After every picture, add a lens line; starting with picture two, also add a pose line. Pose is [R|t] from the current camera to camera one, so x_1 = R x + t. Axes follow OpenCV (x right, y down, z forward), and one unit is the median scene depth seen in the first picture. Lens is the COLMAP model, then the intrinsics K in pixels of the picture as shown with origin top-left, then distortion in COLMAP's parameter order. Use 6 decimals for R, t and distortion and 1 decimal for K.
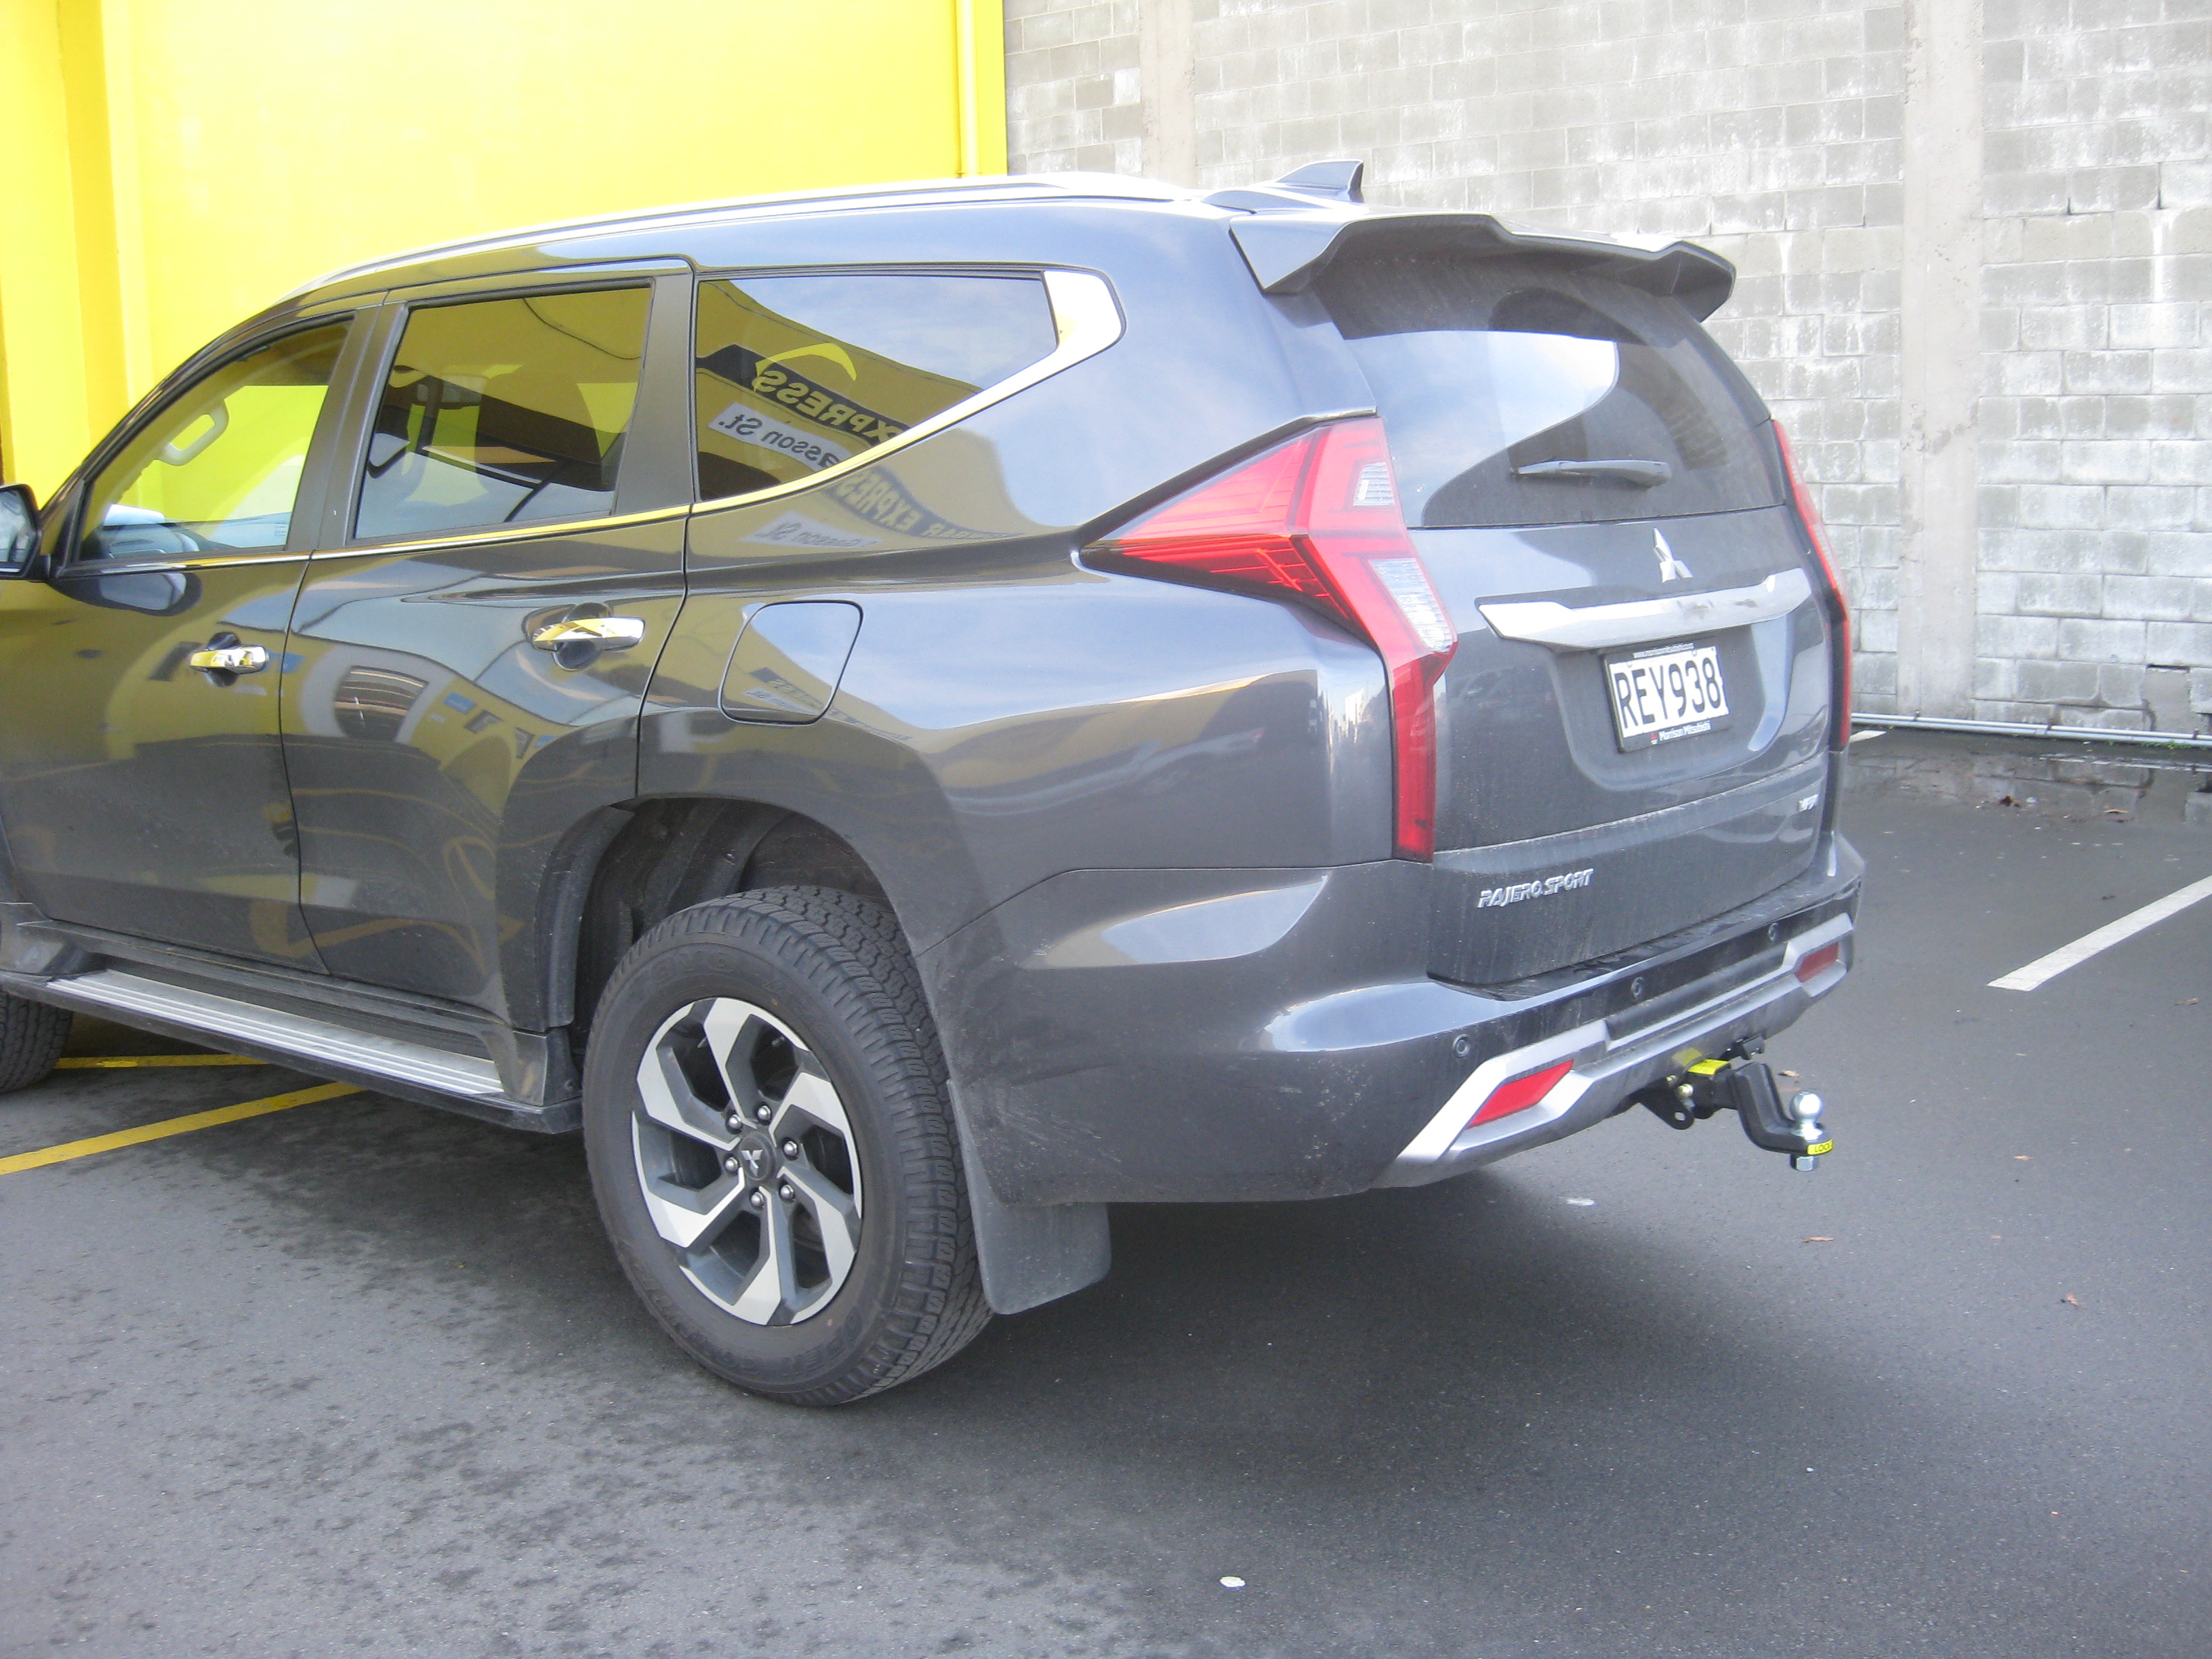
lens RADIAL K [[2442.1, 0, 1134.2], [0, 2442.1, 821.6], [0, 0, 1]] dist [-0.179231, 0.150372]
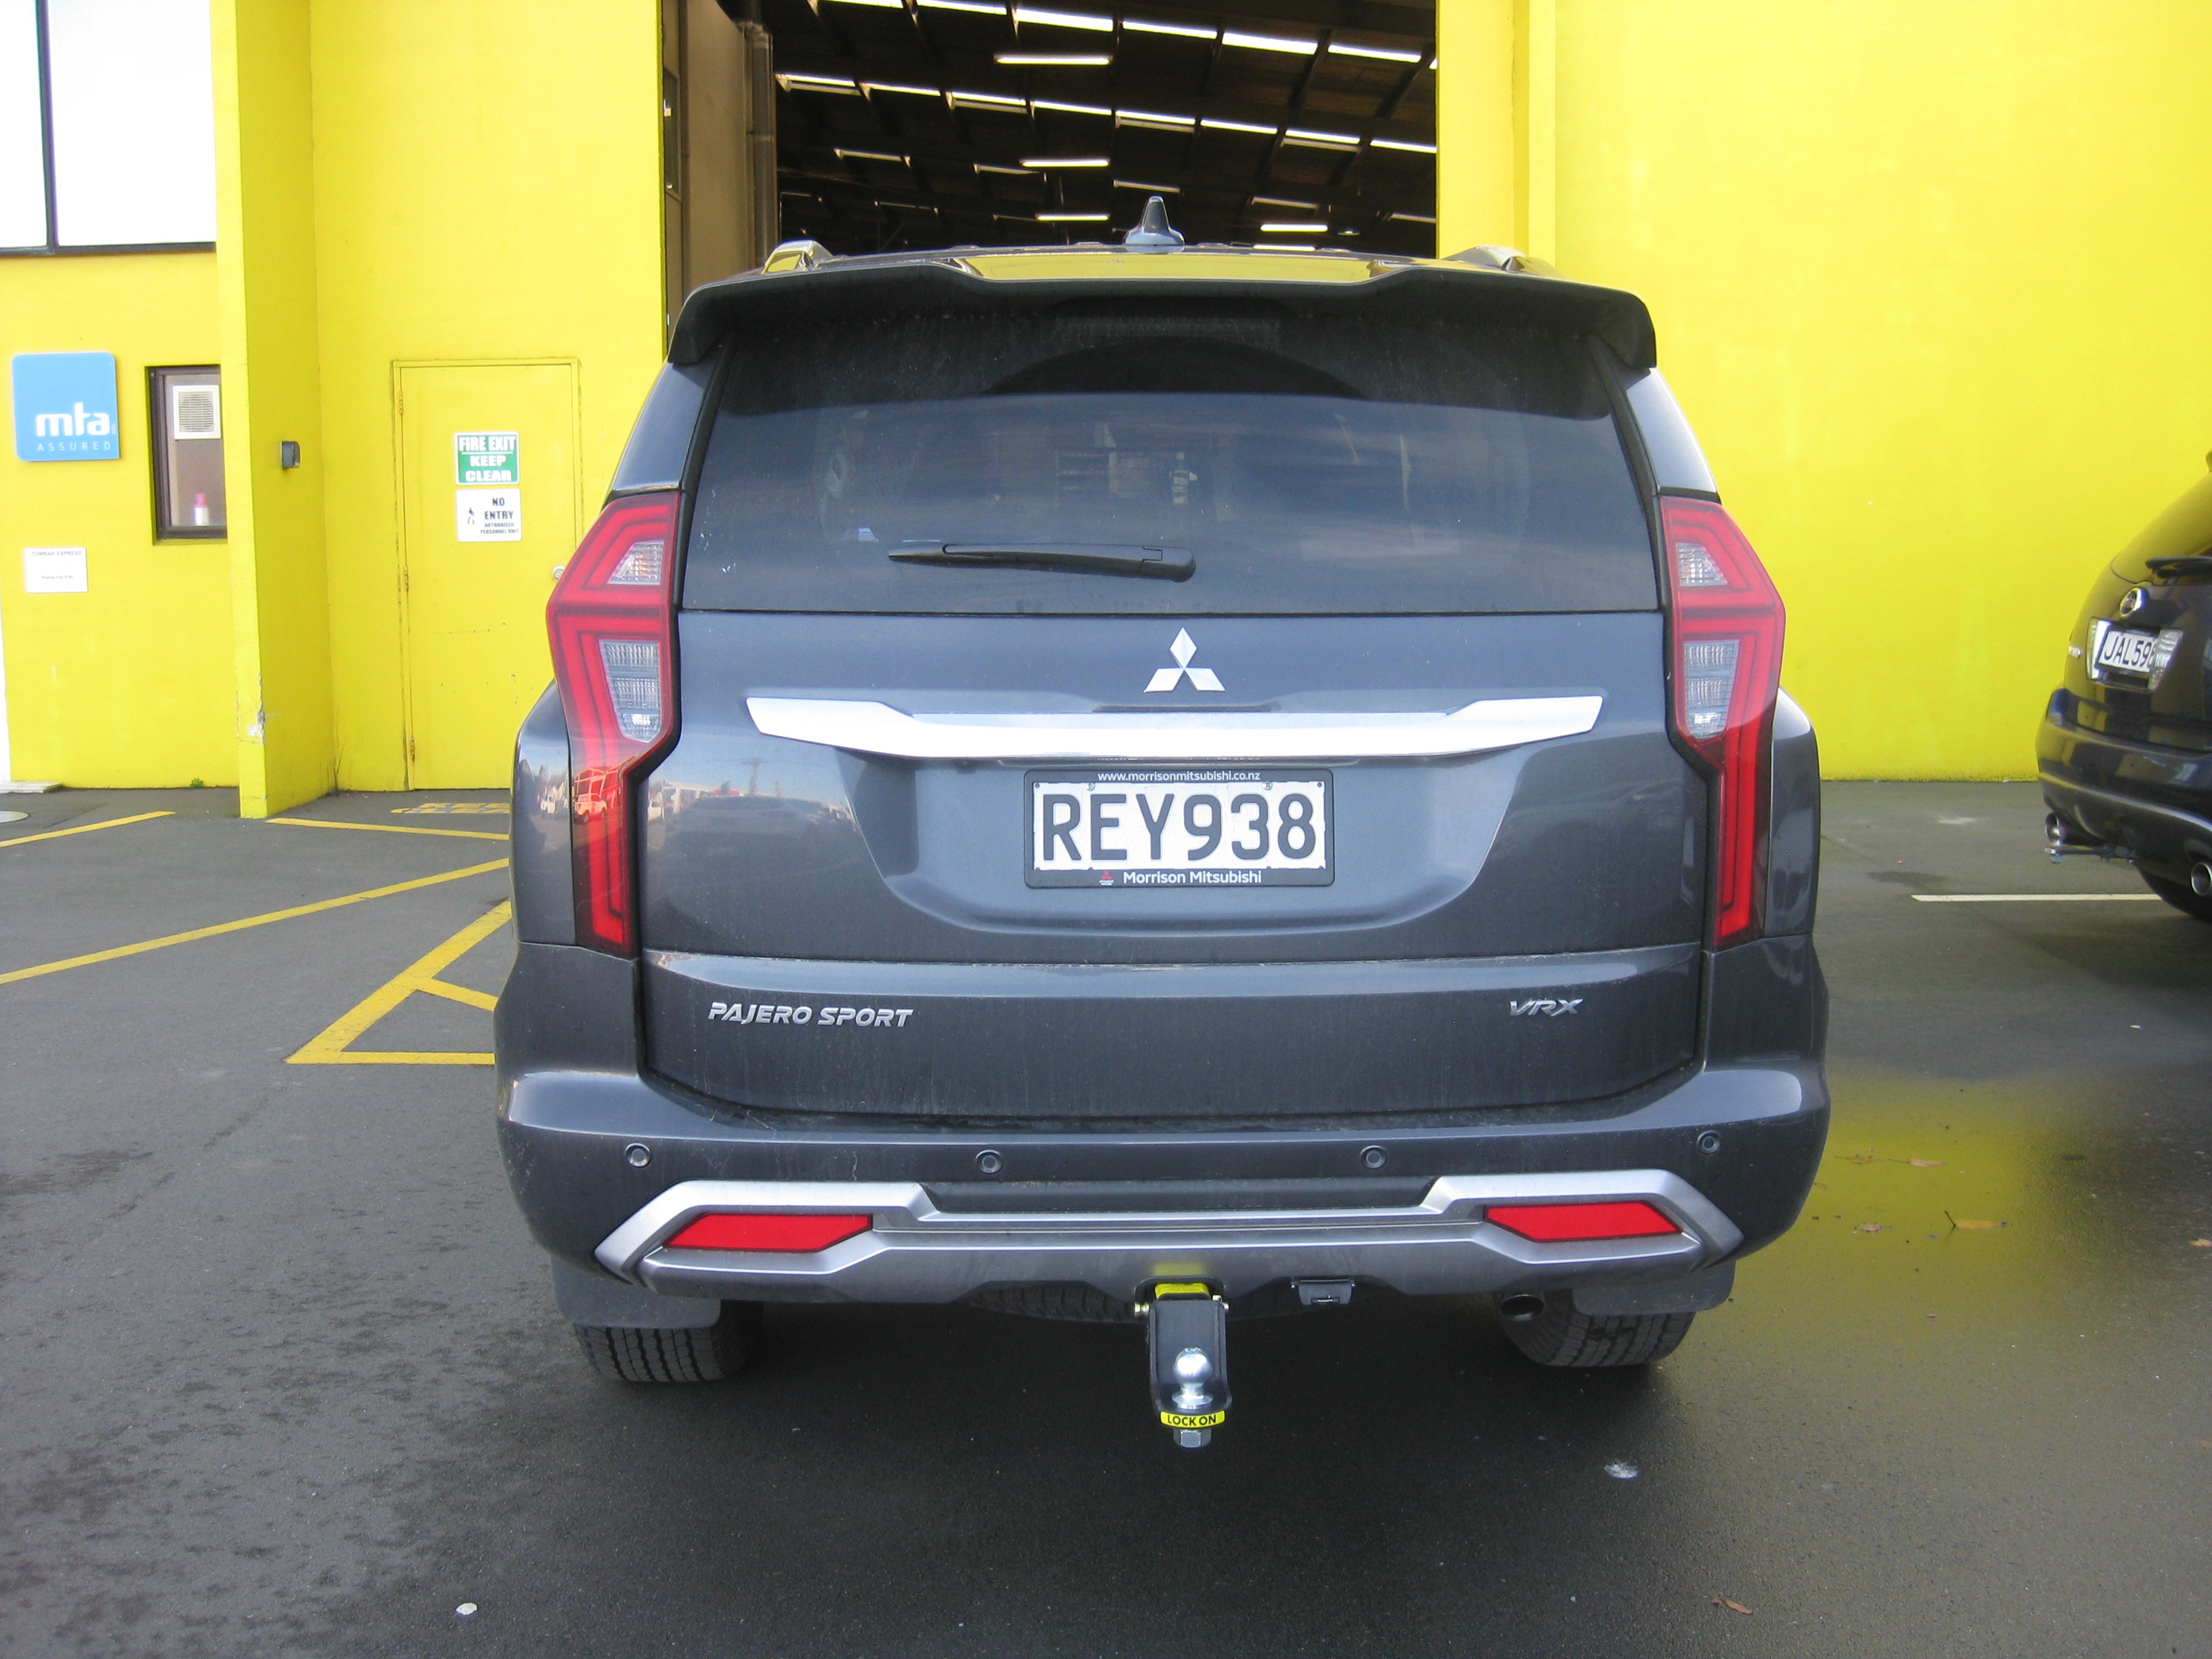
lens RADIAL K [[2442.1, 0, 1134.2], [0, 2442.1, 821.6], [0, 0, 1]] dist [-0.179231, 0.150372]
pose [[0.662420, 0.122102, -0.739115, 0.273003], [-0.129940, 0.990400, 0.047157, -0.030750], [0.737777, 0.064803, 0.671927, 0.143966]]
